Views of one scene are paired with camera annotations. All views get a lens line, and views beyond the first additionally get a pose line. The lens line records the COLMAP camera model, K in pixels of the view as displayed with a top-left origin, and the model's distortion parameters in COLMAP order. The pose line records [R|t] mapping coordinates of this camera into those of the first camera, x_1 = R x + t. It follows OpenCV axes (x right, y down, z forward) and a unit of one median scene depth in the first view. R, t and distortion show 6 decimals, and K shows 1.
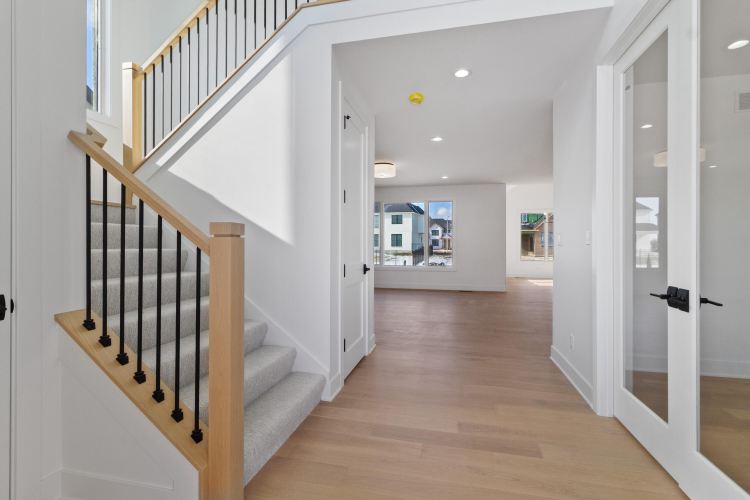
lens RADIAL K [[356.2, 0, 375.2], [0, 356.2, 240.4], [0, 0, 1]] dist [0.000685, 0.000487]
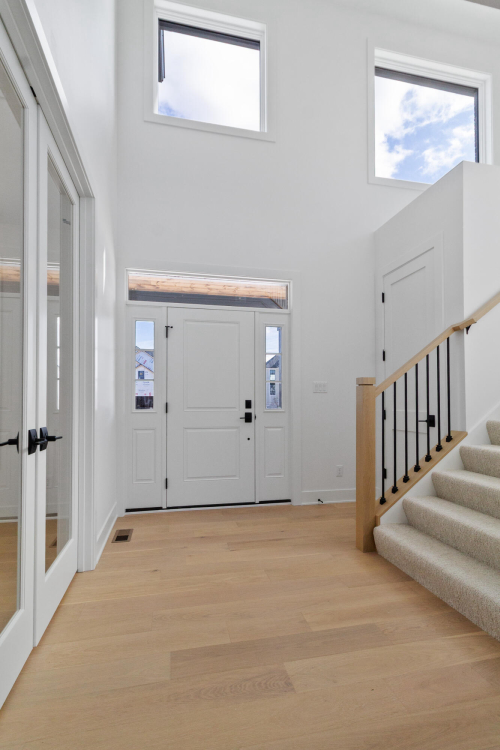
lens RADIAL K [[356.2, 0, 250.0], [0, 356.2, 375.0], [0, 0, 1]] dist [0.000685, 0.000487]
pose [[-0.898270, -0.033665, -0.438152, 0.668879], [0.001020, 0.996899, -0.078687, 0.058835], [0.439443, -0.071129, -0.895450, 1.796389]]
